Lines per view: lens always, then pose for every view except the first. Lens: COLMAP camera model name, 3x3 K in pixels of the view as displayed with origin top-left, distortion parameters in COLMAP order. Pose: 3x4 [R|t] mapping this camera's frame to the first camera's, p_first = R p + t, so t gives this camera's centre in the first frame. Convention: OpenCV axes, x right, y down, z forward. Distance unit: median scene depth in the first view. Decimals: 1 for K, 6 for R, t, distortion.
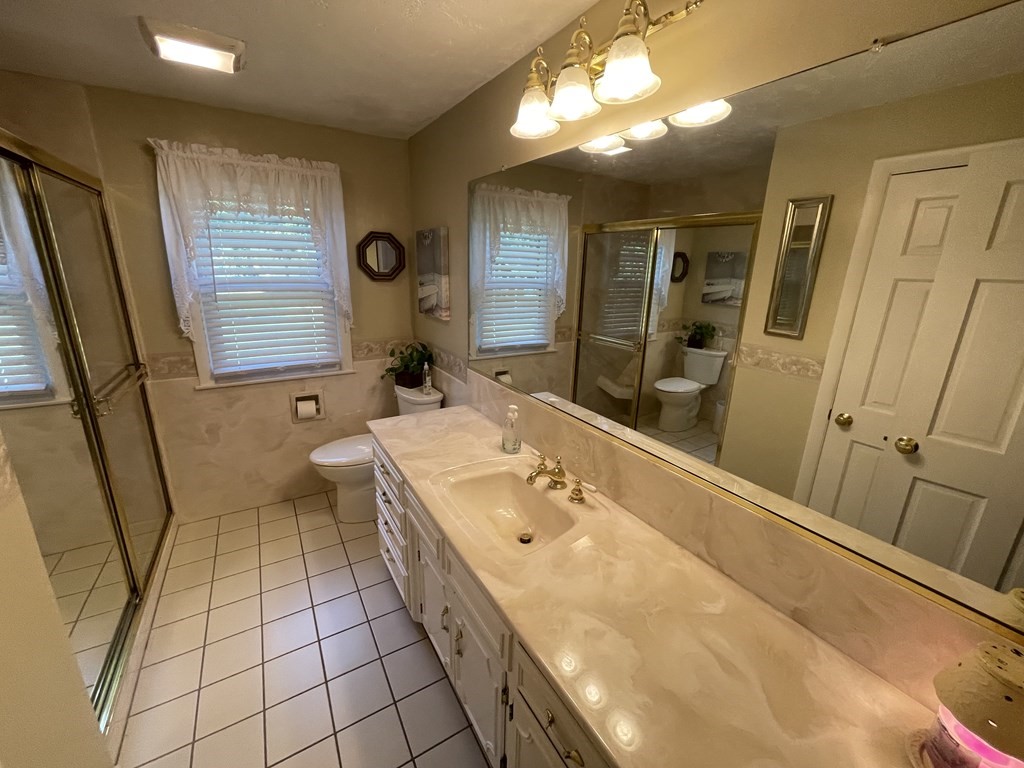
lens RADIAL K [[414.1, 0, 507.0], [0, 414.1, 378.8], [0, 0, 1]] dist [-0.001217, 0.000915]
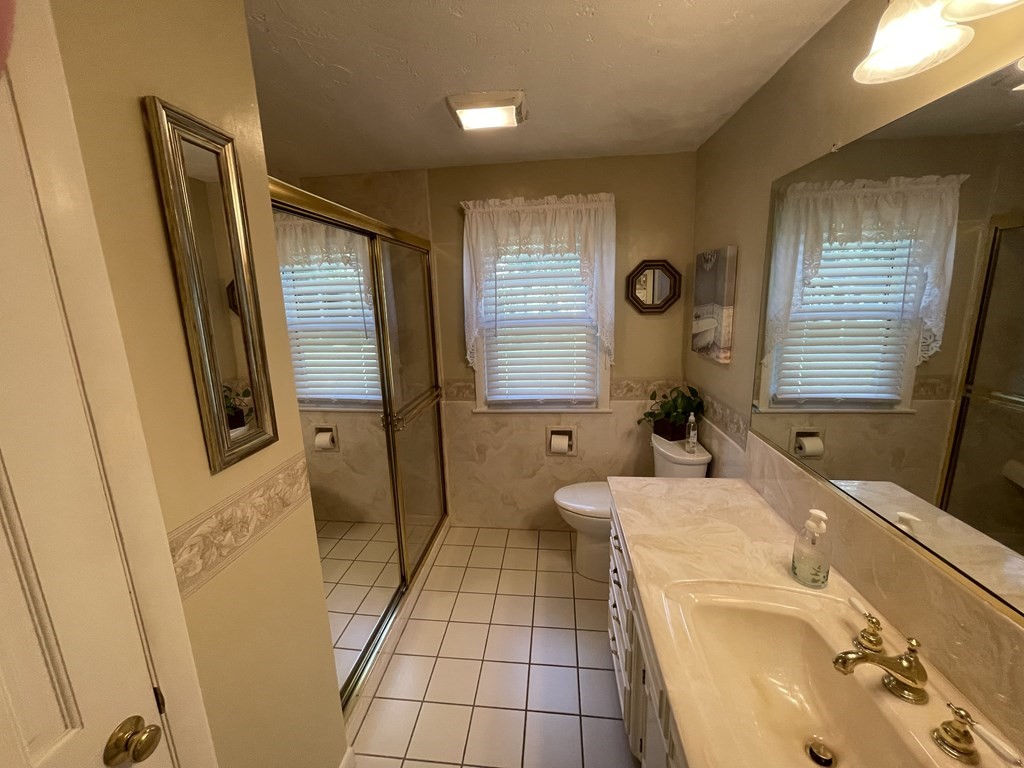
lens RADIAL K [[414.1, 0, 507.0], [0, 414.1, 378.8], [0, 0, 1]] dist [-0.001217, 0.000915]
pose [[0.791417, 0.076043, -0.606529, 0.004289], [-0.114319, 0.993138, -0.024652, -0.044377], [0.600492, 0.088848, 0.794679, 0.132073]]
